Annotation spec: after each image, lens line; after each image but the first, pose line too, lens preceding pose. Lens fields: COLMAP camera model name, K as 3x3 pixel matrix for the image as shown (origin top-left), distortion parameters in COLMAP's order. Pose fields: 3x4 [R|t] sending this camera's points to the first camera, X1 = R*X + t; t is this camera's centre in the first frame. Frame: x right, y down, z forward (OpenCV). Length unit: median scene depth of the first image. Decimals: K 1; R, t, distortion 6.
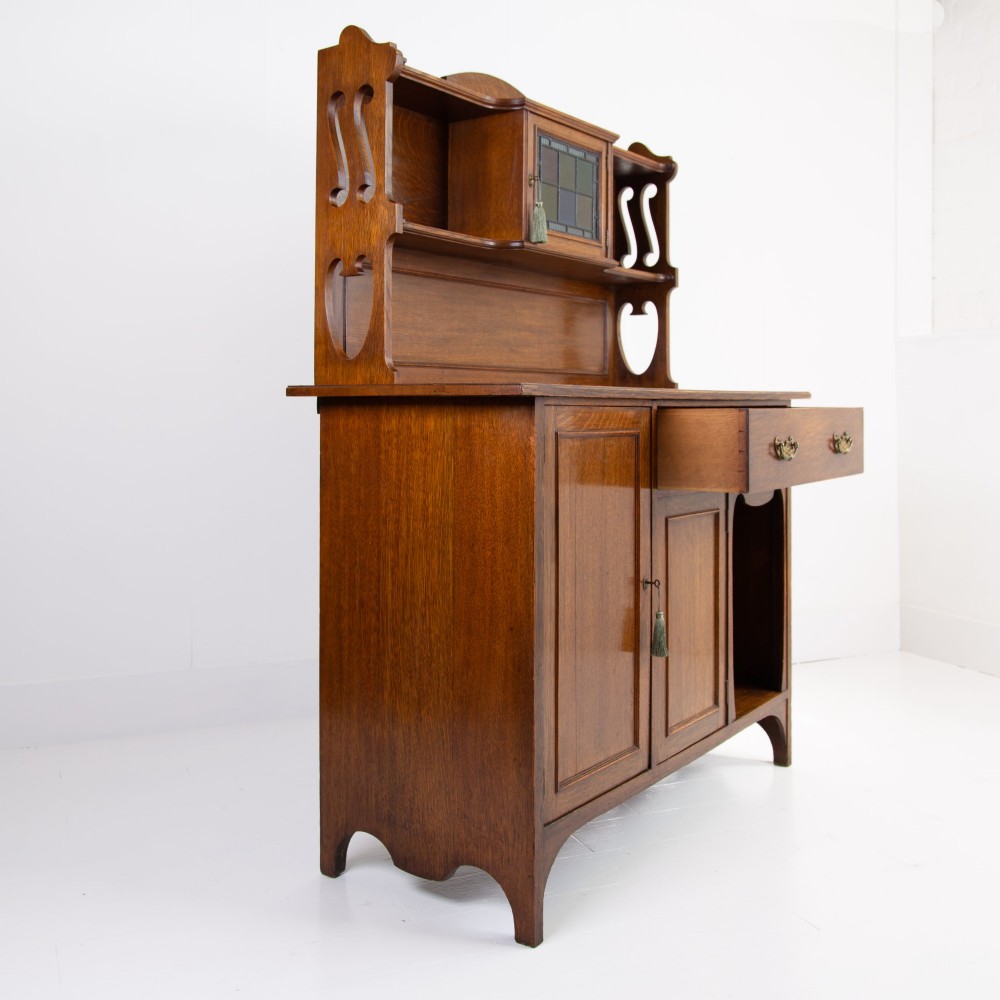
lens RADIAL K [[1103.3, 0, 465.1], [0, 1103.3, 400.3], [0, 0, 1]] dist [-0.001023, -0.004824]
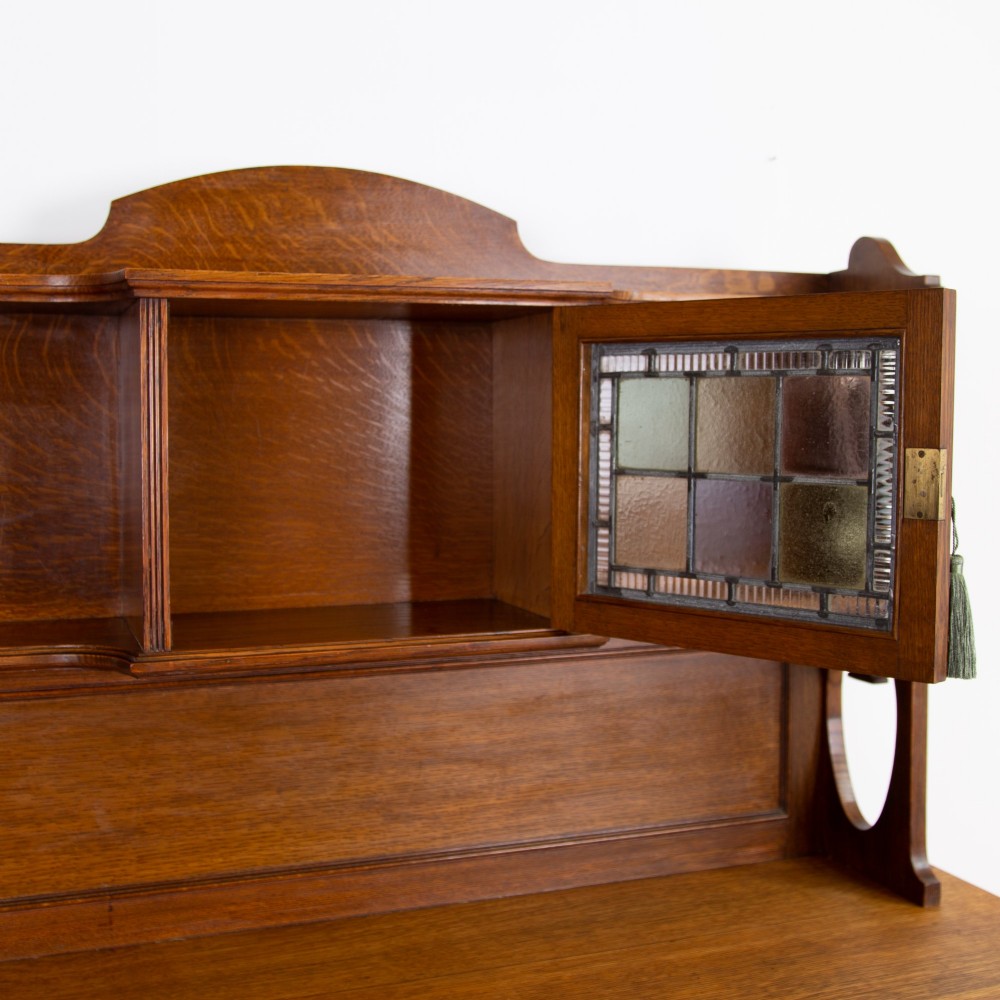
lens RADIAL K [[1327.2, 0, 471.1], [0, 1327.2, 499.0], [0, 0, 1]] dist [-0.017996, -0.049062]
pose [[0.830248, 0.027697, -0.556705, 0.436440], [0.006901, 0.998177, 0.059953, -0.248450], [0.557351, -0.053618, 0.828544, 0.771561]]
